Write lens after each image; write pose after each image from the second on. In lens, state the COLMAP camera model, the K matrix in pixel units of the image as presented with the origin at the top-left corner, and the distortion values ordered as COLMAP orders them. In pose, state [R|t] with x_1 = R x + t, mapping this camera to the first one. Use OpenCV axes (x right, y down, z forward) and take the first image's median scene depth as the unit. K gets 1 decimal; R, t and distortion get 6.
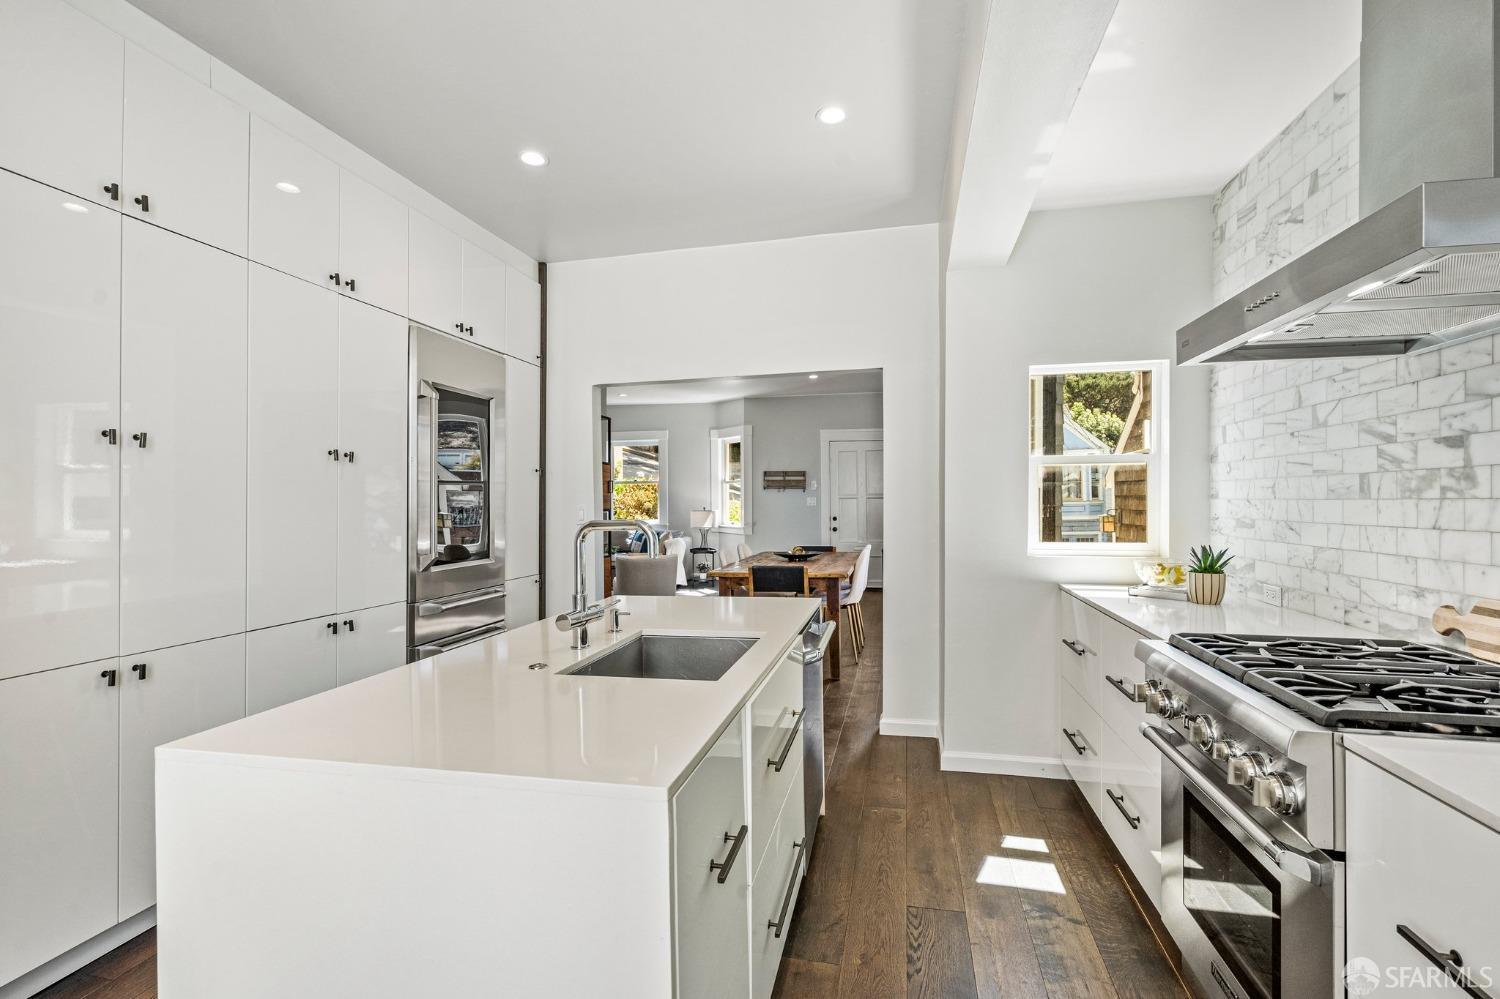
lens RADIAL K [[681.0, 0, 746.8], [0, 681.0, 497.8], [0, 0, 1]] dist [-0.001971, 0.000228]
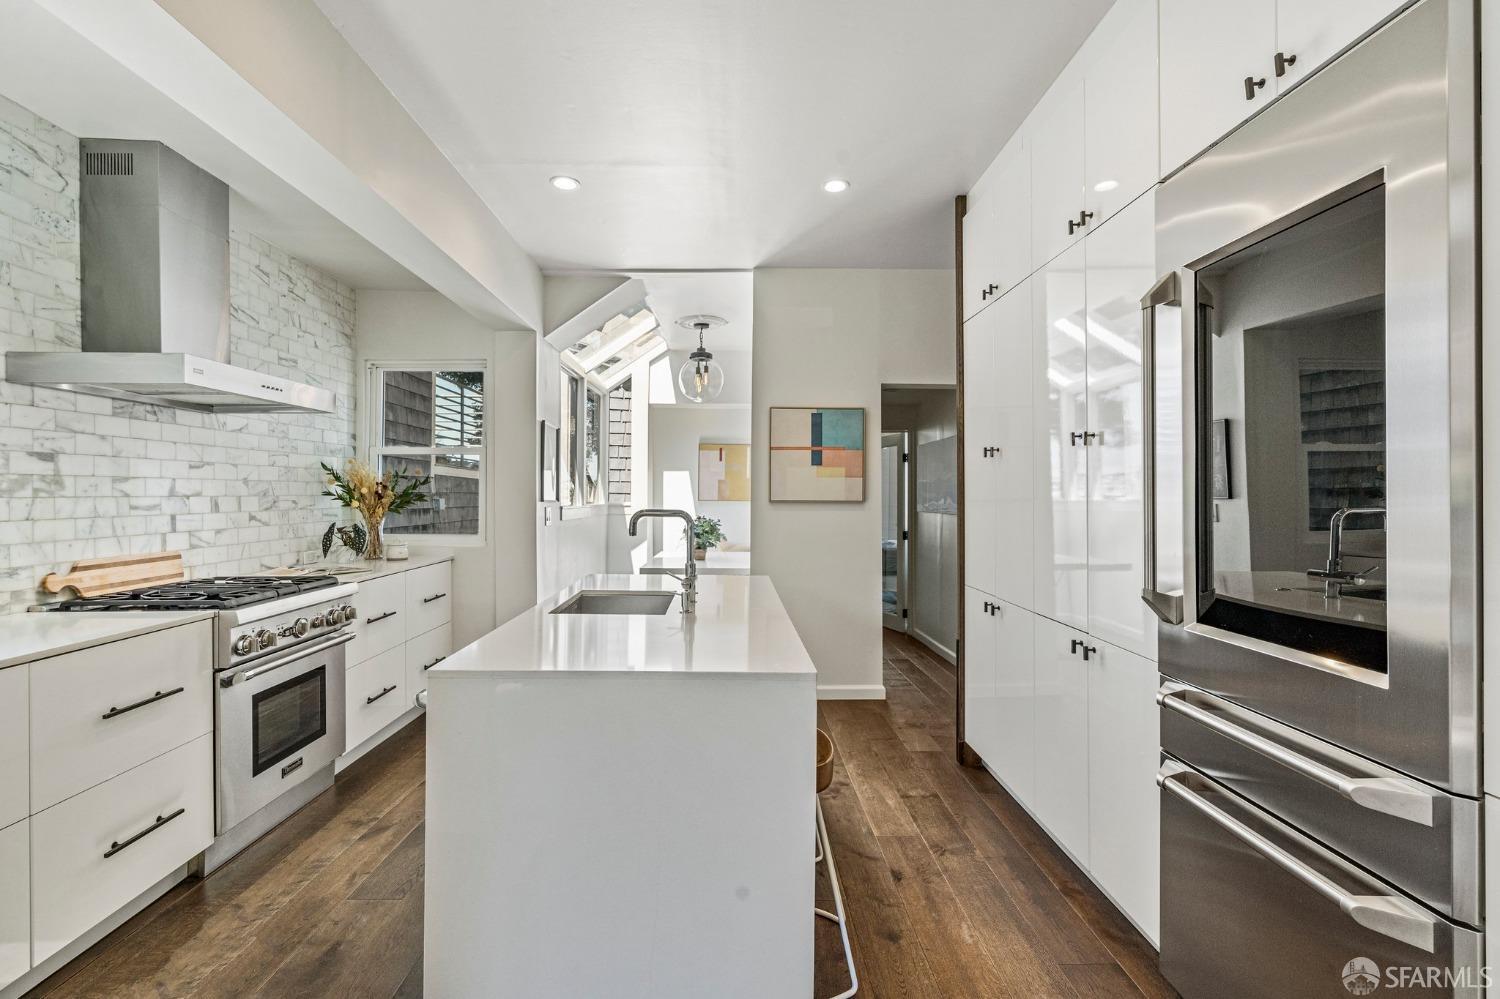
lens RADIAL K [[679.1, 0, 742.0], [0, 679.1, 494.9], [0, 0, 1]] dist [-0.001140, -0.000247]
pose [[-0.970506, 0.003534, -0.241051, -0.013257], [0.003696, 0.999993, -0.000222, 0.001299], [0.241048, -0.001107, -0.970512, 1.761749]]
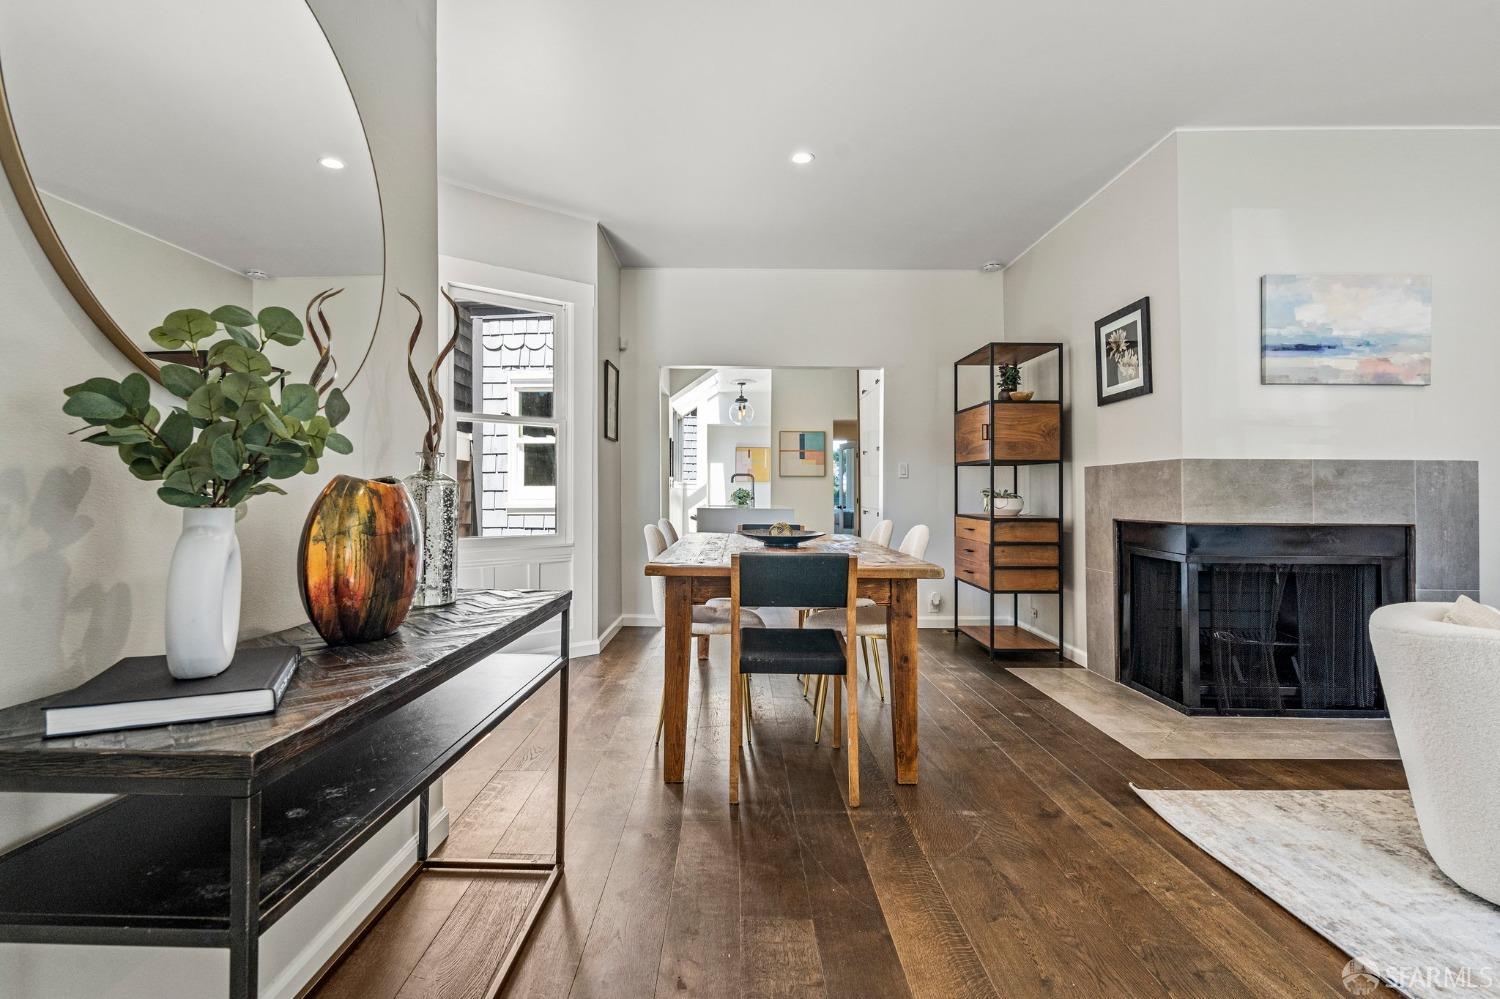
lens RADIAL K [[693.4, 0, 741.4], [0, 693.4, 481.6], [0, 0, 1]] dist [0.000582, 0.000655]
pose [[-0.971964, 0.001314, -0.235127, 0.569521], [0.005945, 0.999802, -0.018987, 0.116225], [0.235056, -0.019852, -0.971779, 3.643402]]
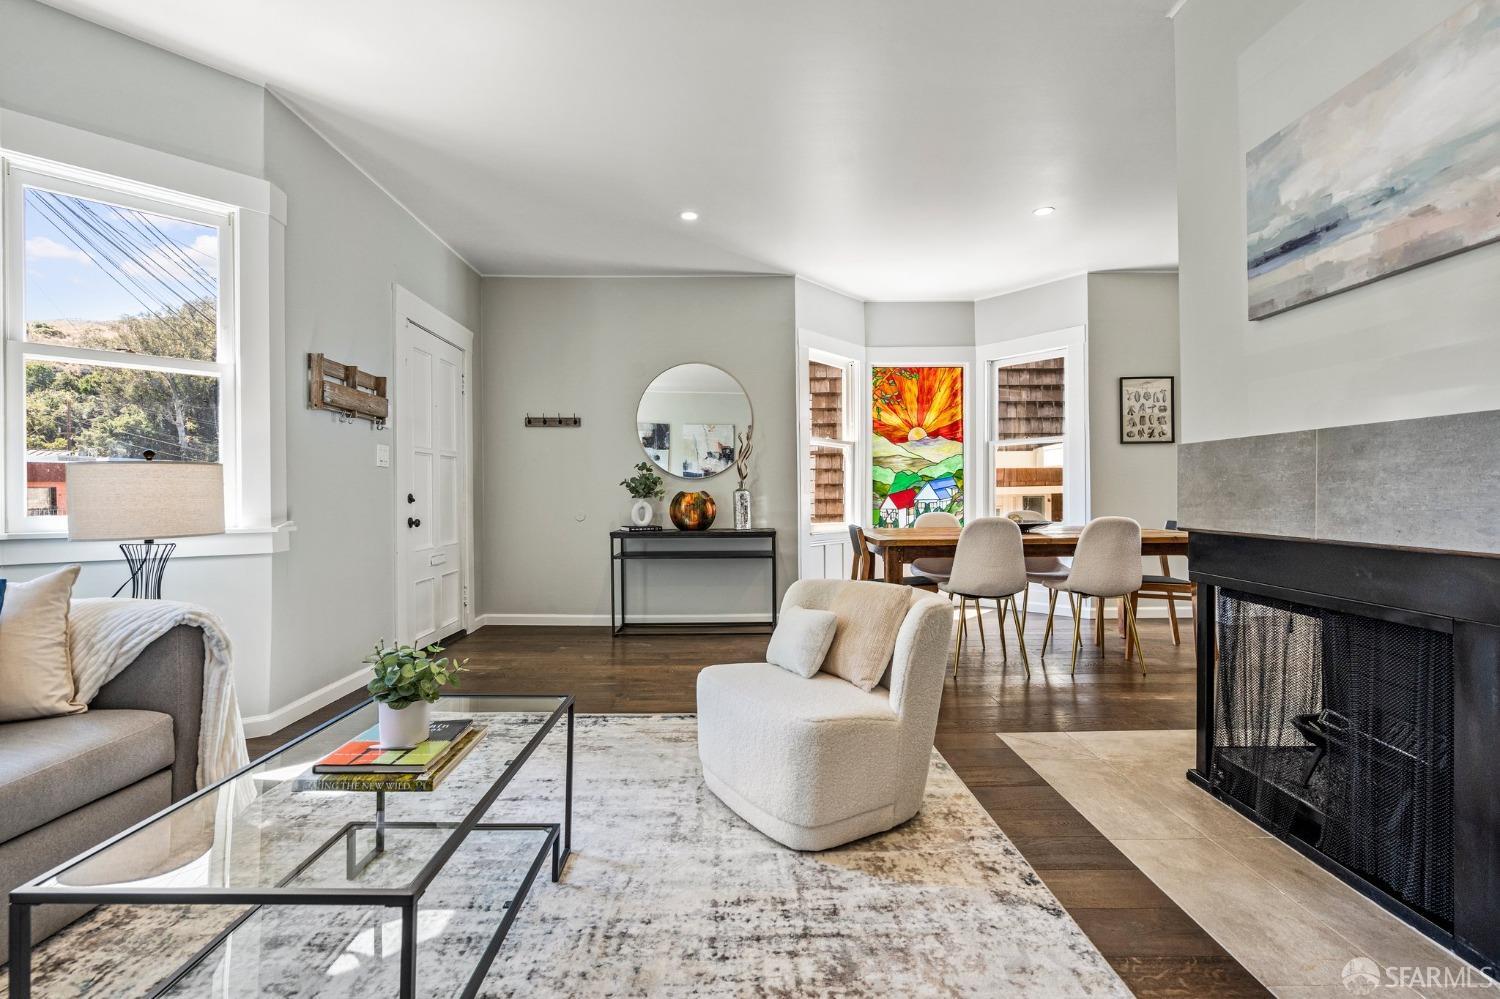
lens RADIAL K [[681.0, 0, 746.8], [0, 681.0, 497.8], [0, 0, 1]] dist [-0.001971, 0.000228]
pose [[-0.239500, 0.005851, 0.970879, -1.323101], [0.008216, 0.999958, -0.004000, 0.128907], [-0.970862, 0.007019, -0.239538, 3.419187]]
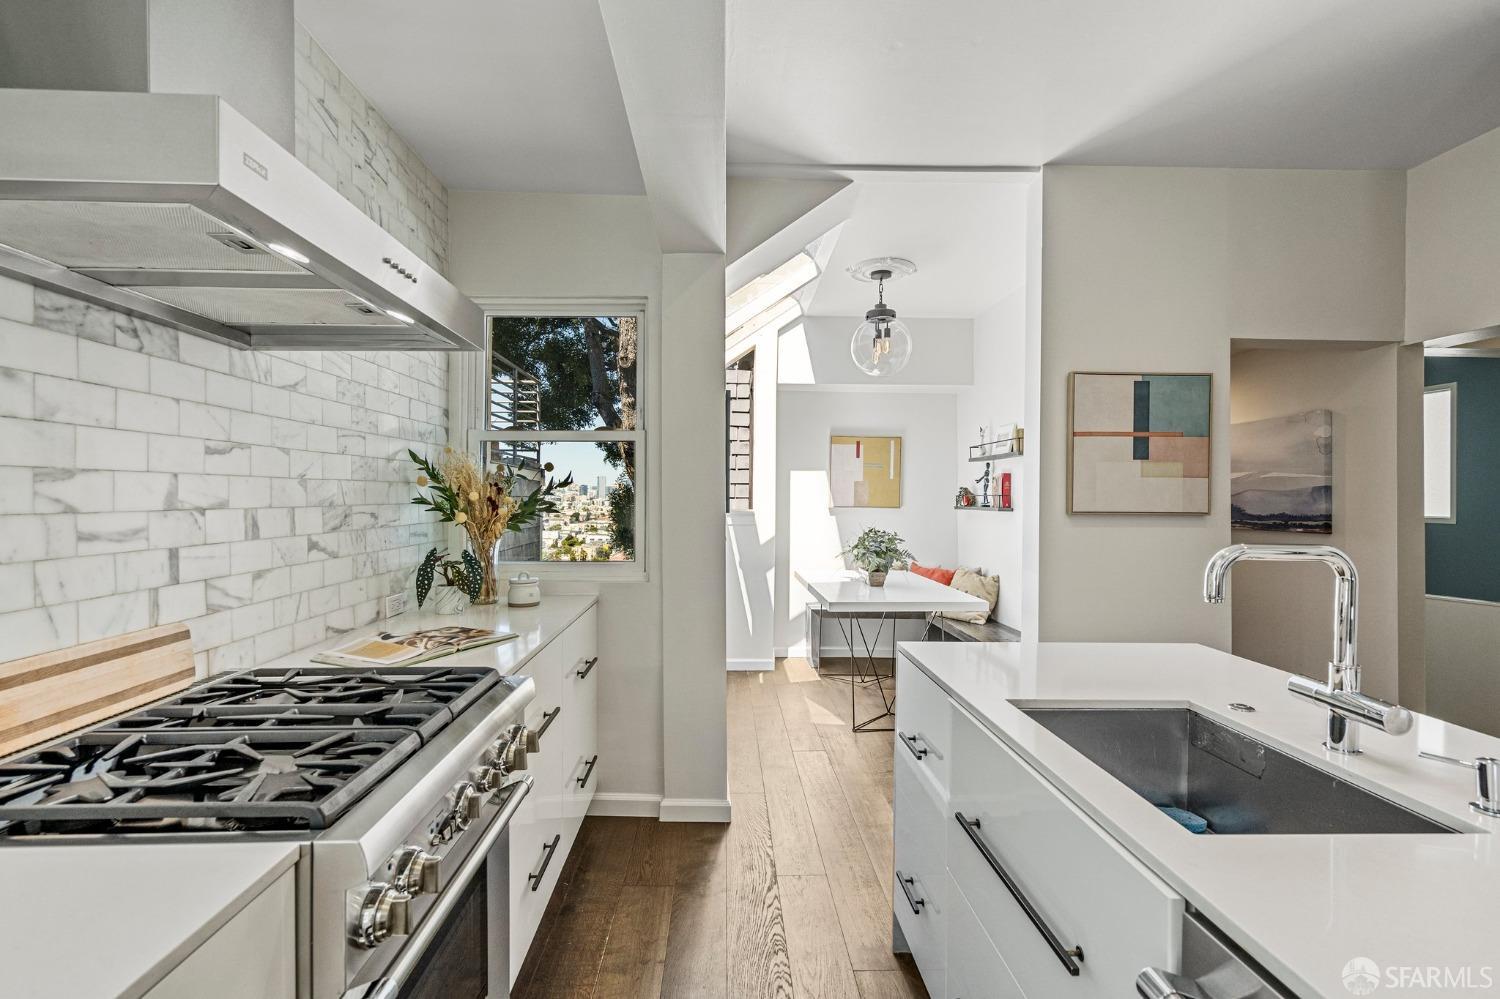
lens RADIAL K [[681.0, 0, 746.8], [0, 681.0, 497.8], [0, 0, 1]] dist [-0.001971, 0.000228]
pose [[-0.966538, 0.001229, -0.256519, 0.326433], [0.001029, 0.999999, 0.000914, -0.010079], [0.256520, 0.000620, -0.966539, 1.087931]]
